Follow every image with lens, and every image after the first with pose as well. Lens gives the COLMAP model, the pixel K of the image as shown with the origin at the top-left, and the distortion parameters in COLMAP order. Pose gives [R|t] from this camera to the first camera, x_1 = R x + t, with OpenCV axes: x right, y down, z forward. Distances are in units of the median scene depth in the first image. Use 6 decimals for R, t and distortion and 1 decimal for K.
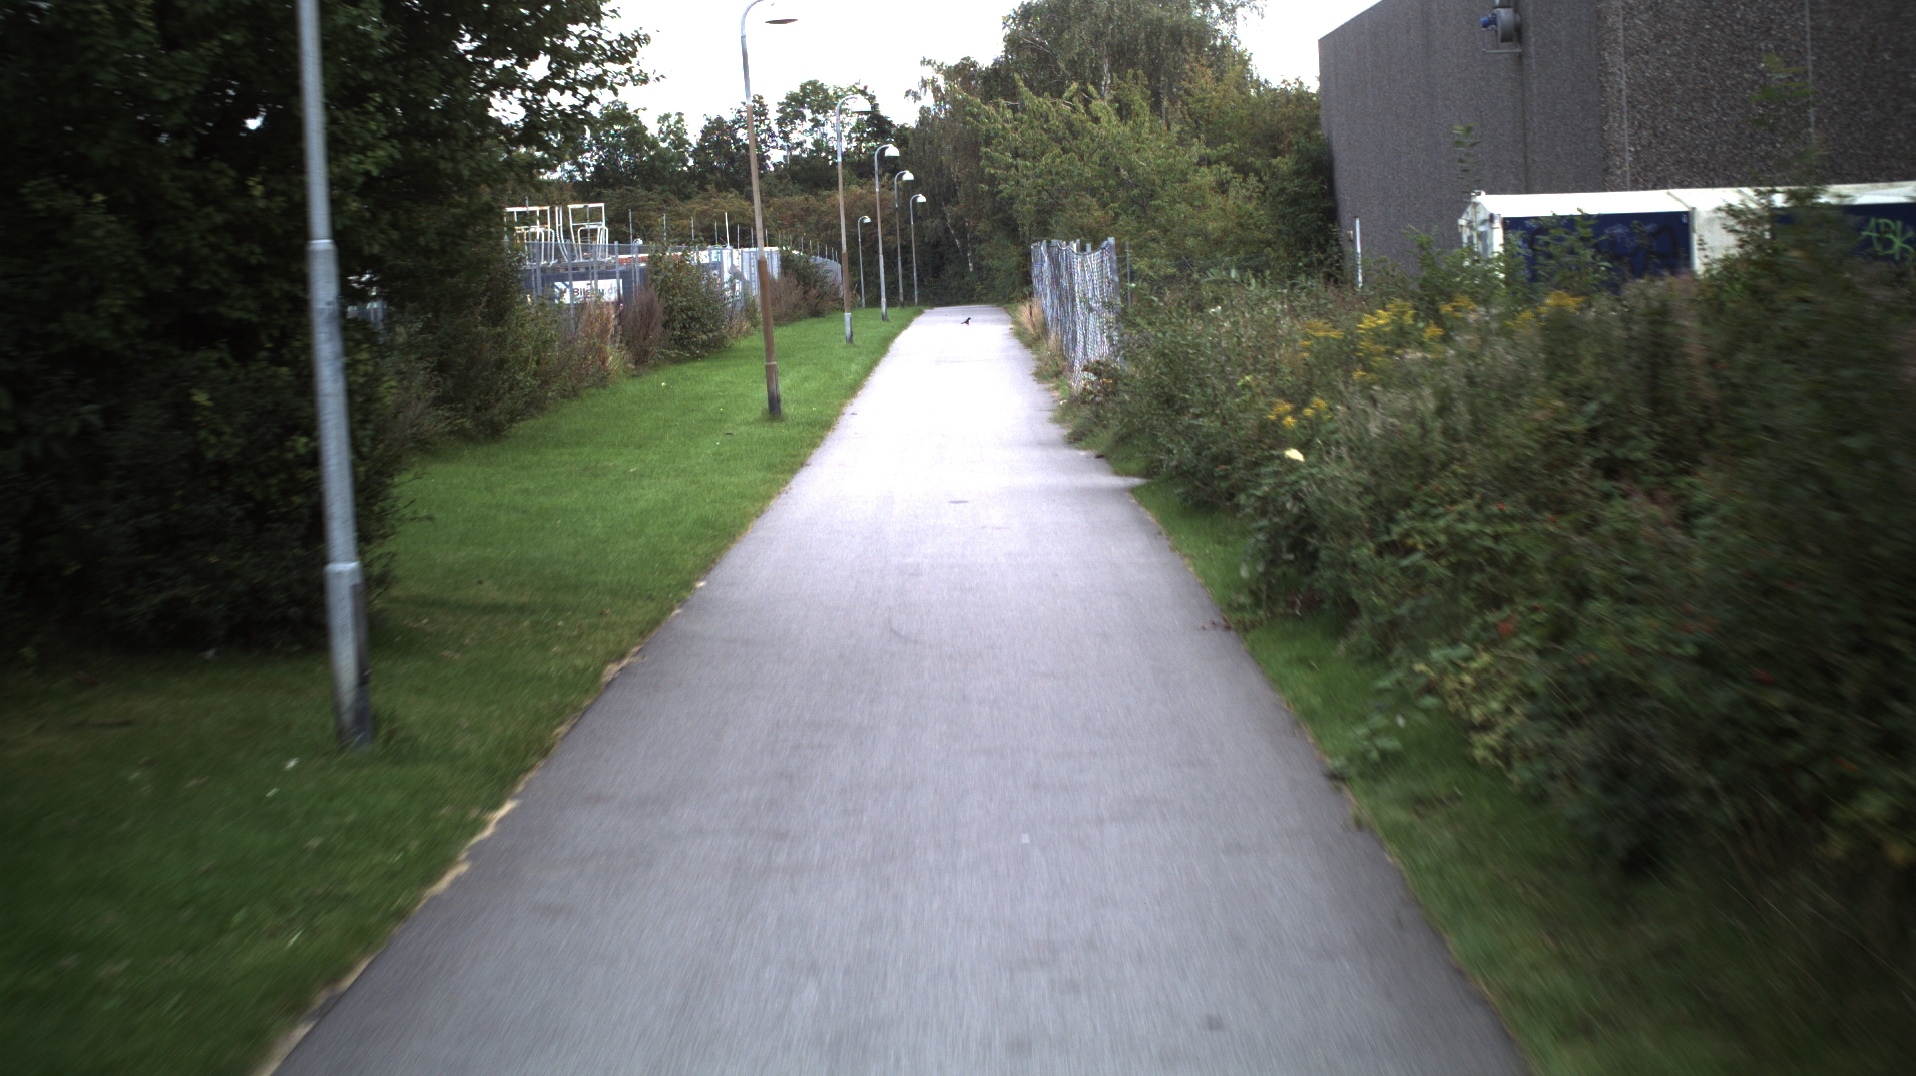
lens RADIAL K [[3472.8, 0, 958.0], [0, 3472.8, 538.0], [0, 0, 1]] dist [-0.224536, 0.038365]
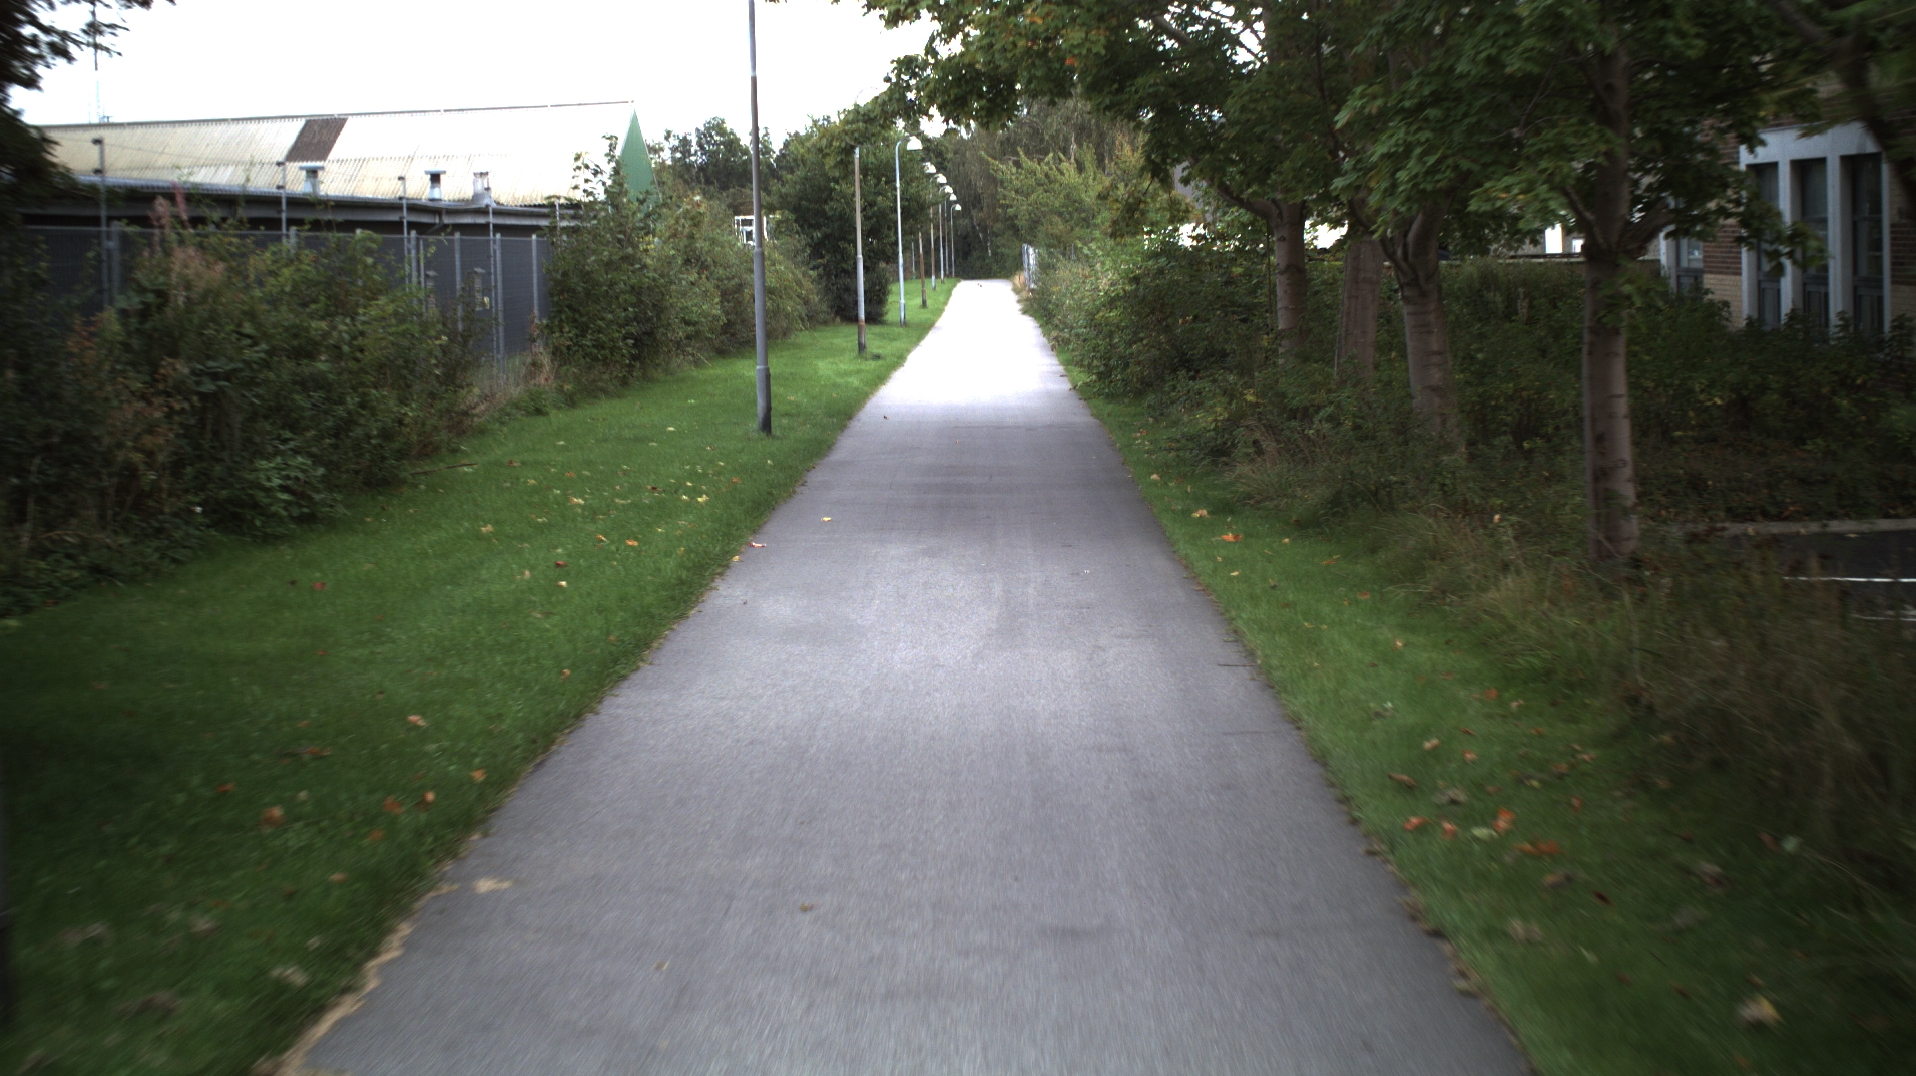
lens RADIAL K [[3472.8, 0, 958.0], [0, 3472.8, 538.0], [0, 0, 1]] dist [-0.224536, 0.038365]
pose [[0.999774, 0.021027, -0.002998, -0.004800], [-0.021011, 0.999765, 0.005250, 0.058931], [0.003108, -0.005186, 0.999982, -0.789992]]
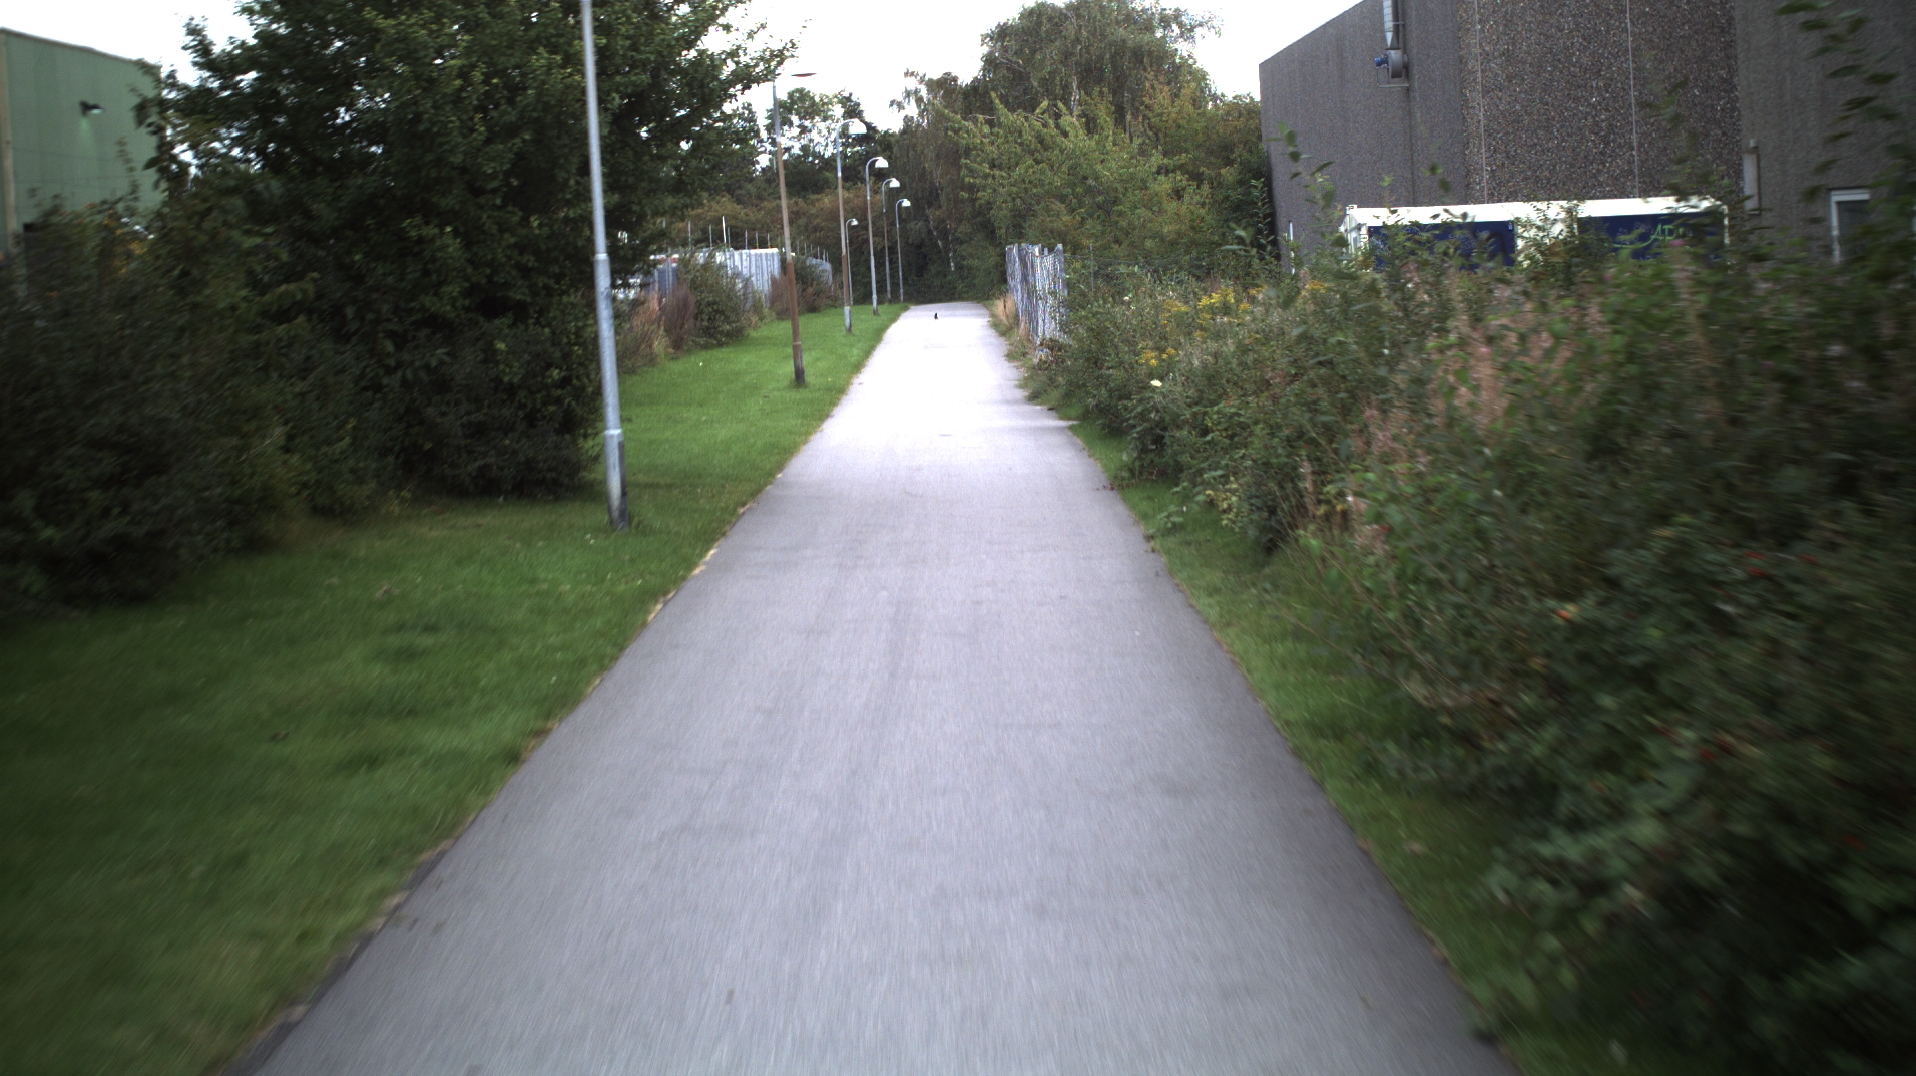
lens RADIAL K [[3472.8, 0, 958.0], [0, 3472.8, 538.0], [0, 0, 1]] dist [-0.224536, 0.038365]
pose [[0.999976, -0.004829, 0.004970, -0.000554], [0.004828, 0.999988, 0.000182, 0.008722], [-0.004971, -0.000158, 0.999988, -0.112753]]
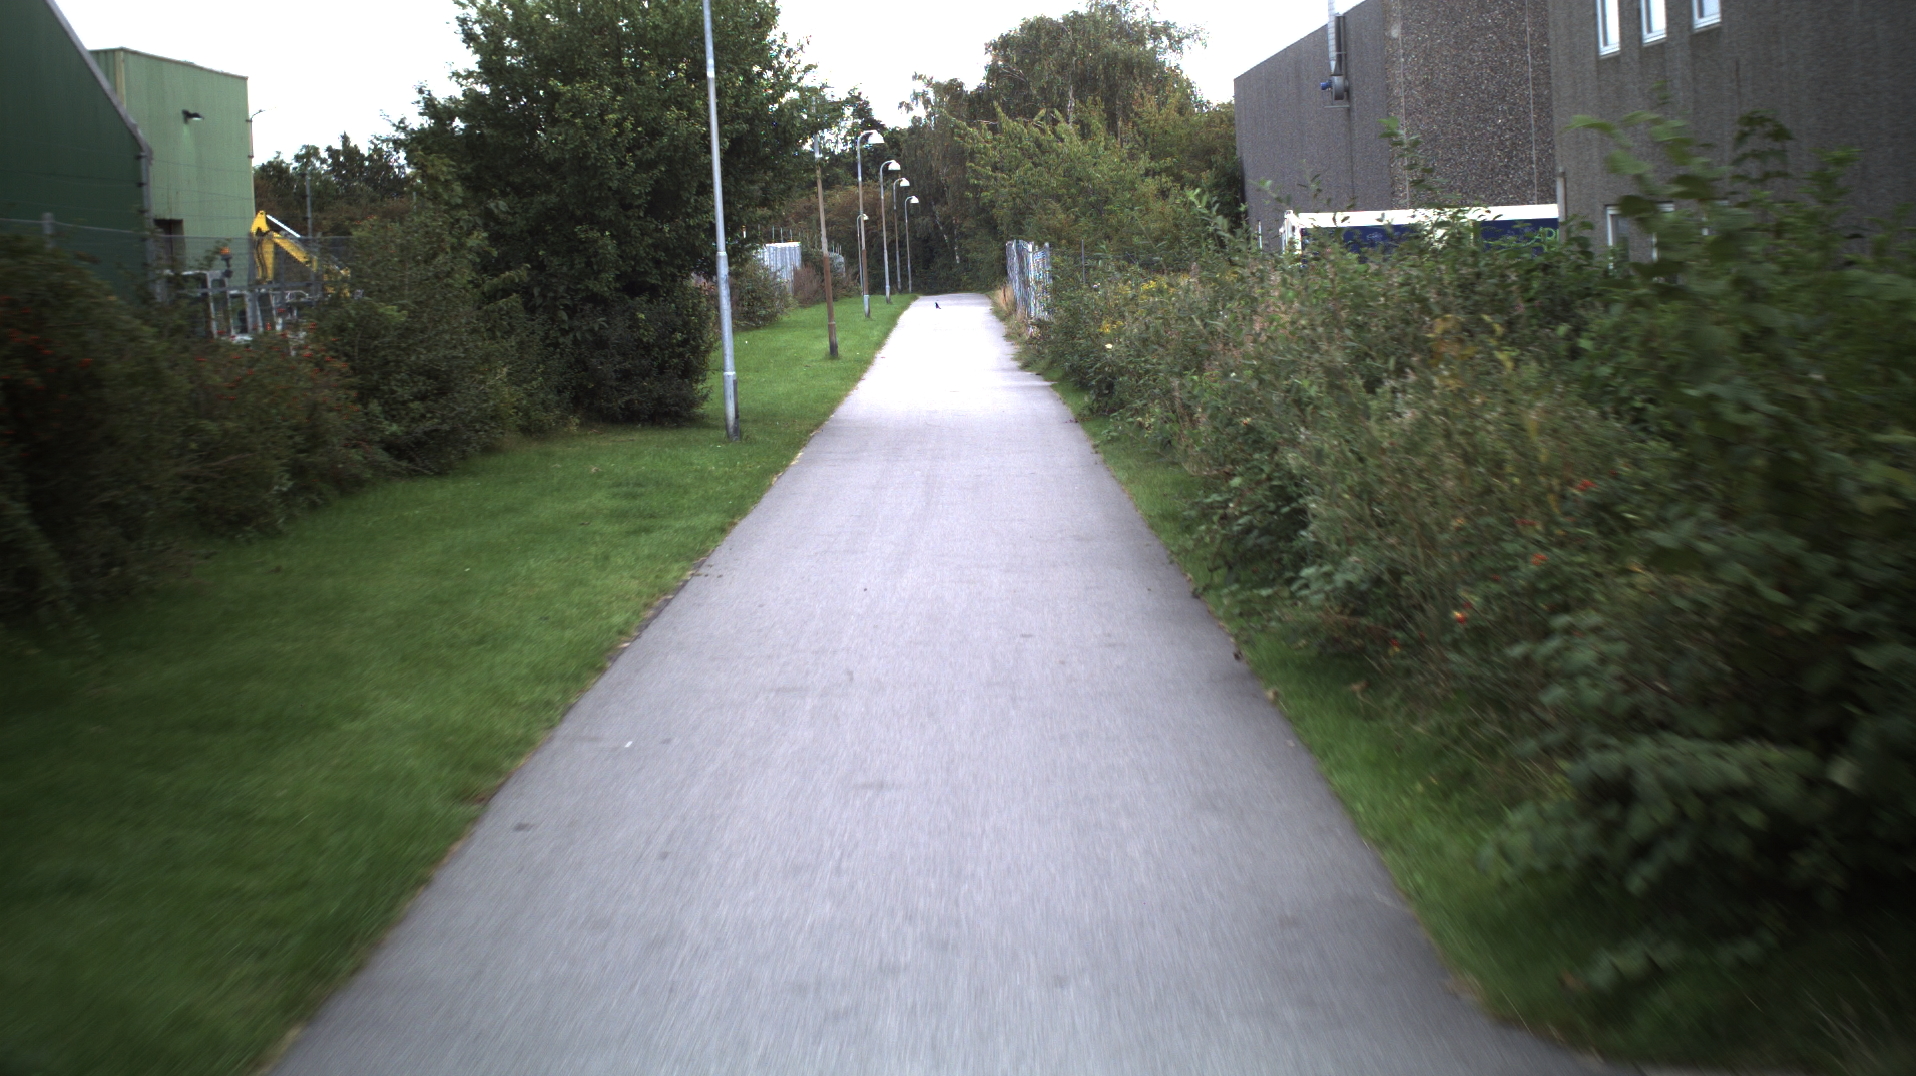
lens RADIAL K [[3472.8, 0, 958.0], [0, 3472.8, 538.0], [0, 0, 1]] dist [-0.224536, 0.038365]
pose [[0.999990, -0.001774, 0.004020, -0.001550], [0.001765, 0.999996, 0.002283, 0.017301], [-0.004024, -0.002276, 0.999989, -0.225114]]
